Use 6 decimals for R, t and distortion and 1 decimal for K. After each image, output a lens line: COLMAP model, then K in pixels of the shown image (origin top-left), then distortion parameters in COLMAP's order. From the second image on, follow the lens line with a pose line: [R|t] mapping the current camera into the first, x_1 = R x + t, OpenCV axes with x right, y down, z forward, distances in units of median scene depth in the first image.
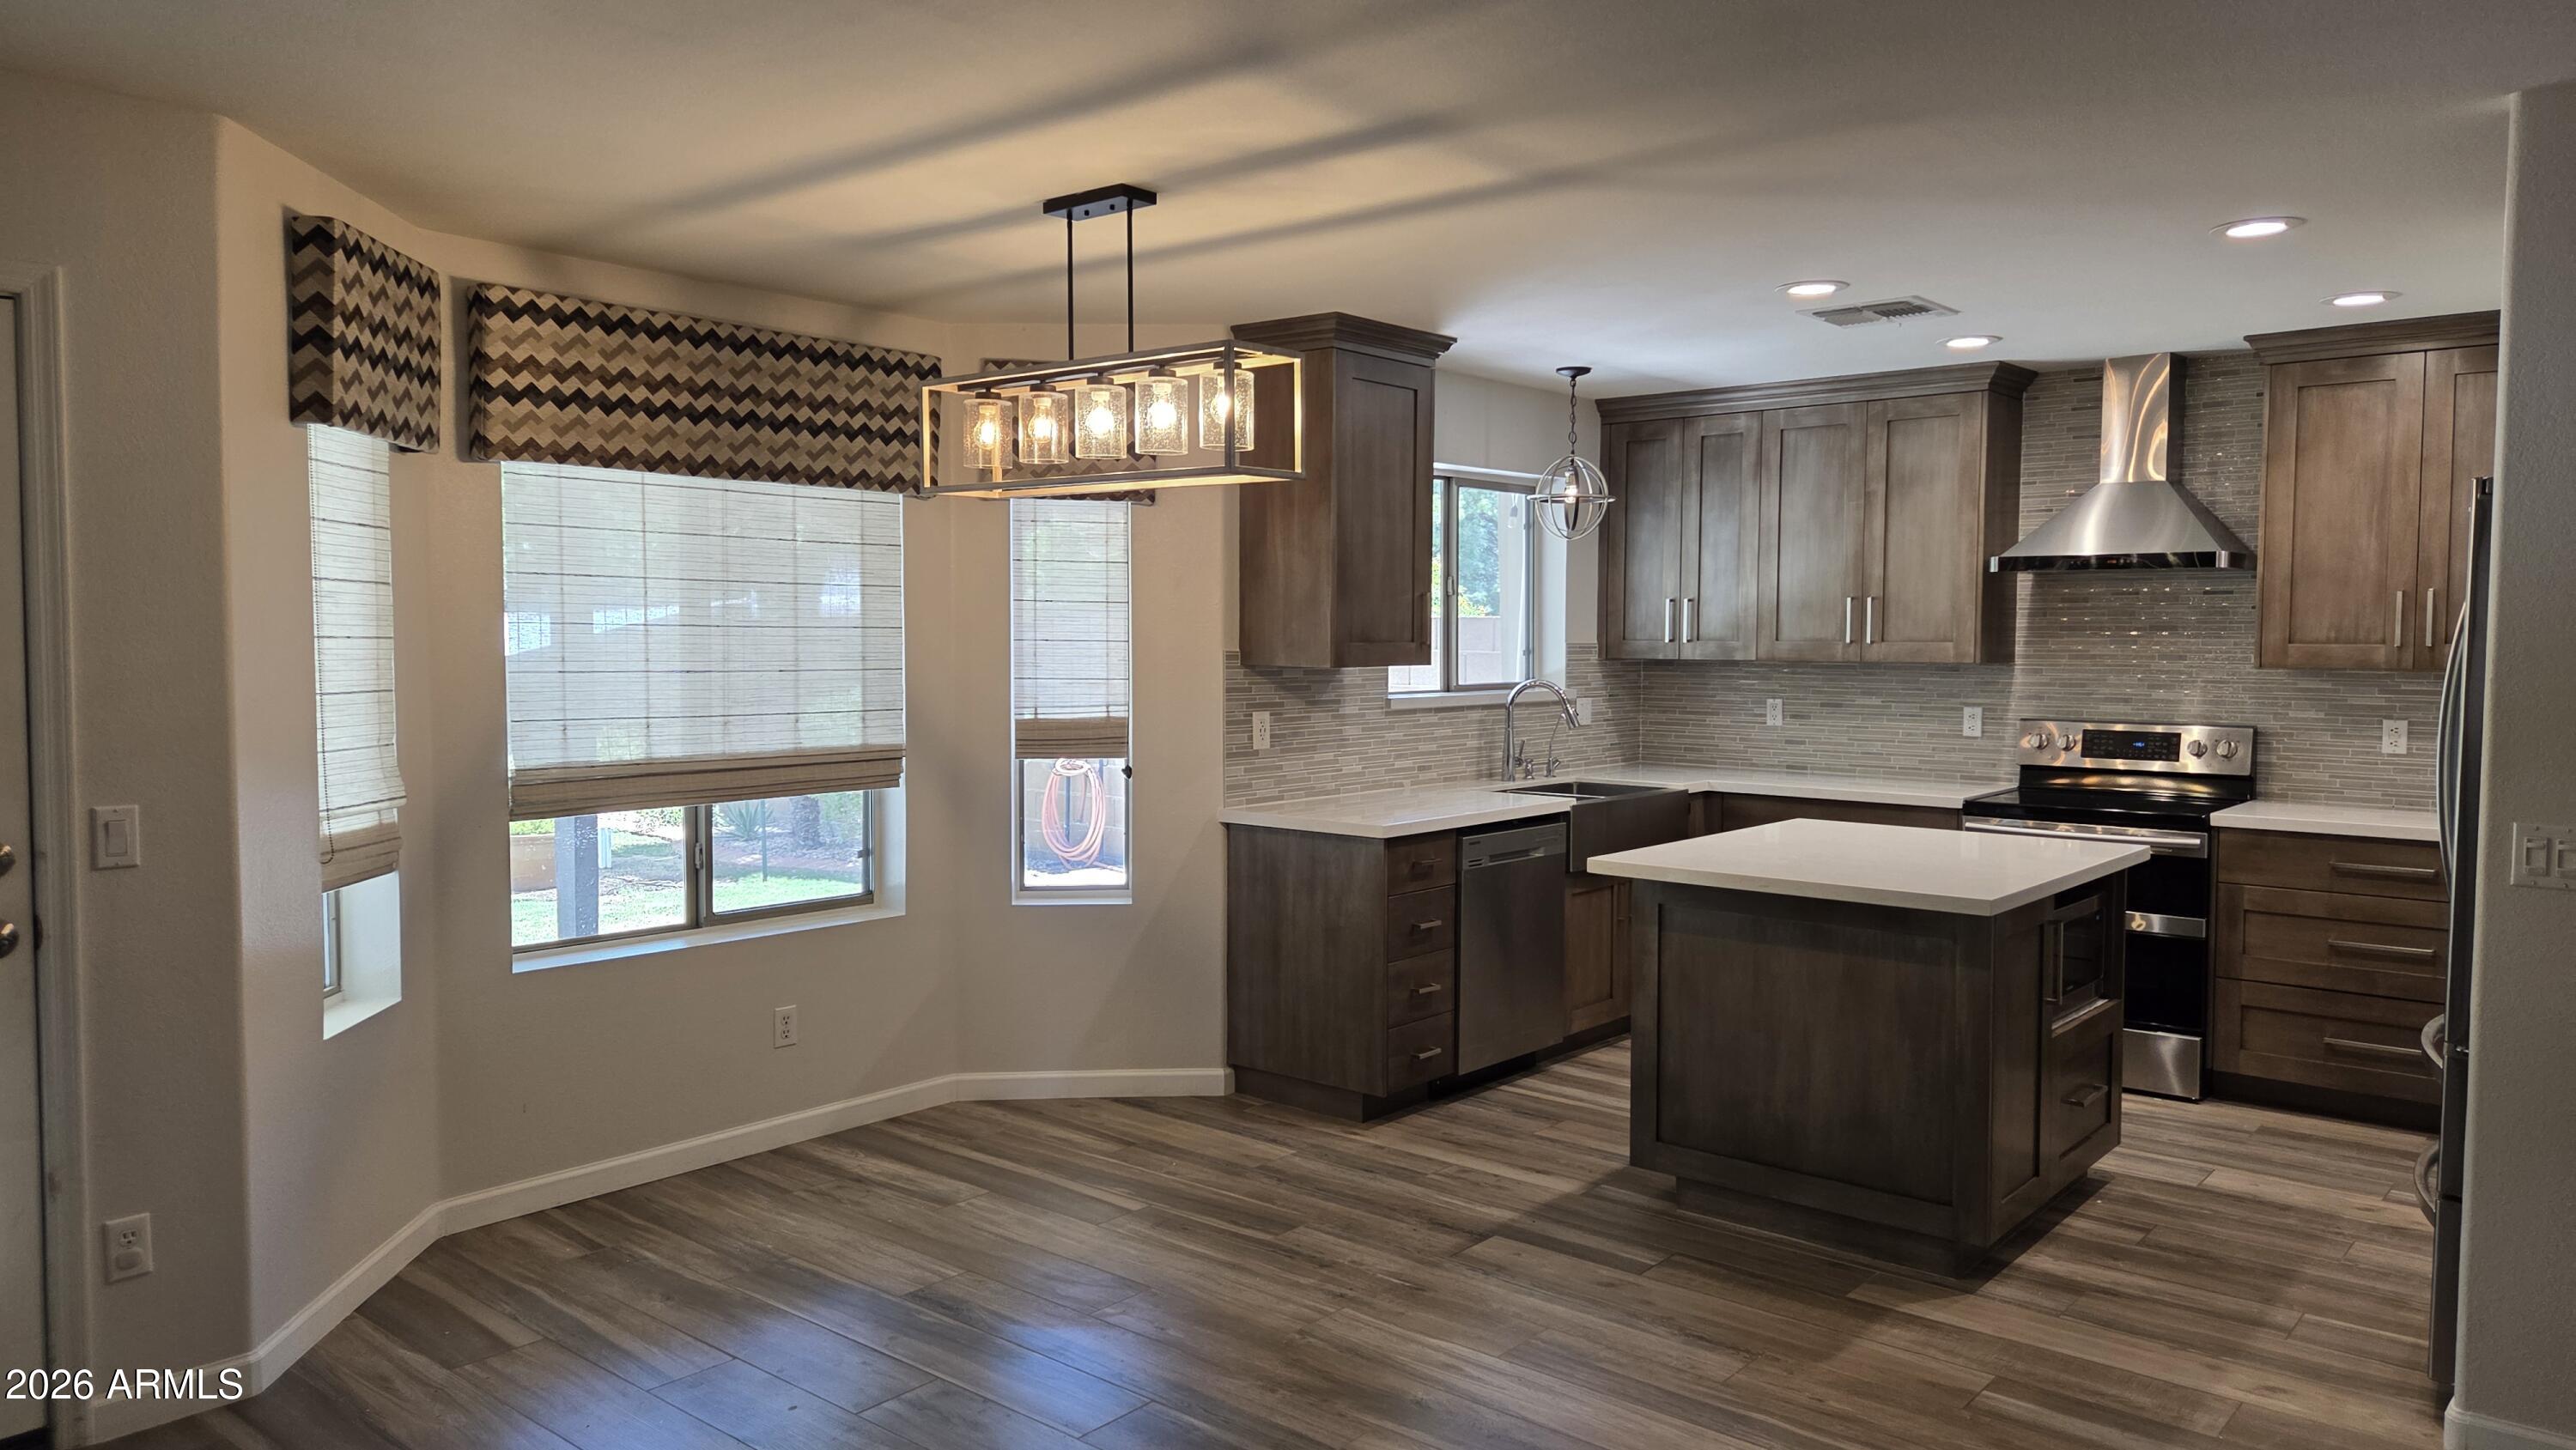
lens RADIAL K [[1723.0, 0, 1294.1], [0, 1723.0, 729.1], [0, 0, 1]] dist [0.059696, -0.041721]
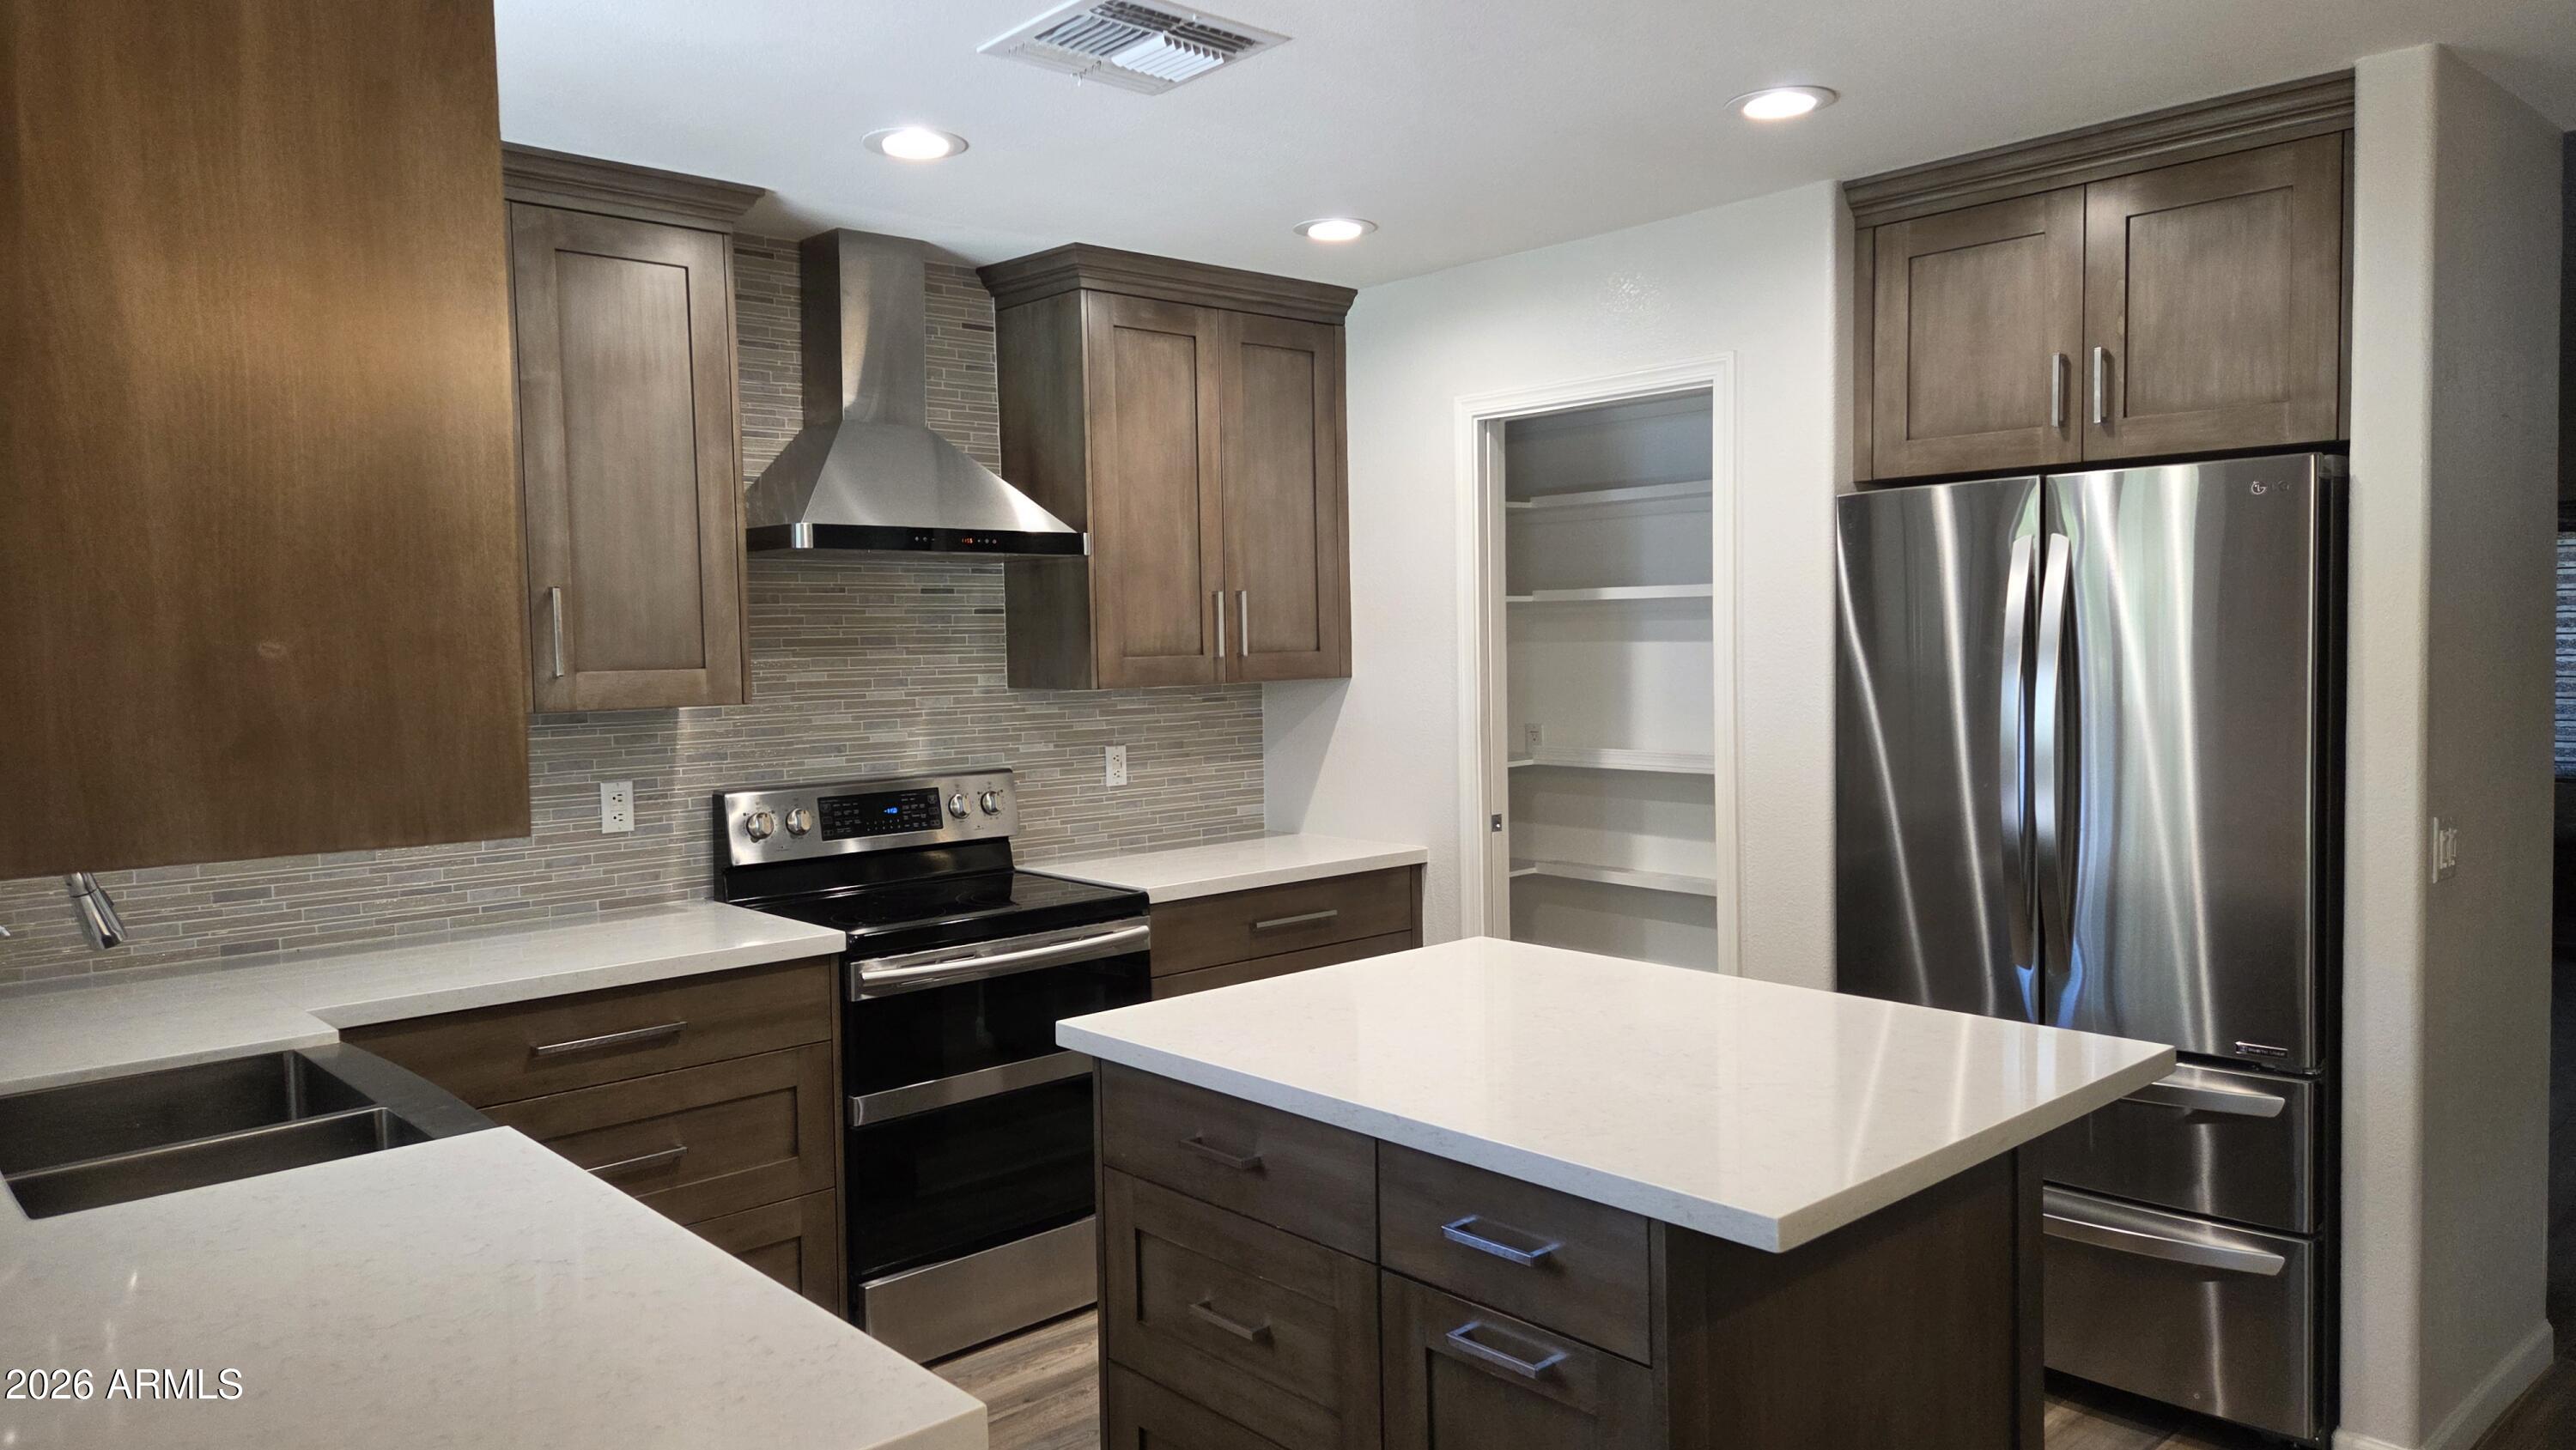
lens RADIAL K [[1723.0, 0, 1272.0], [0, 1723.0, 736.2], [0, 0, 1]] dist [0.059696, -0.041721]
pose [[0.144882, -0.063843, 0.987387, -0.155235], [0.079535, 0.995438, 0.052694, -0.042718], [-0.986247, 0.070897, 0.149299, 0.727123]]
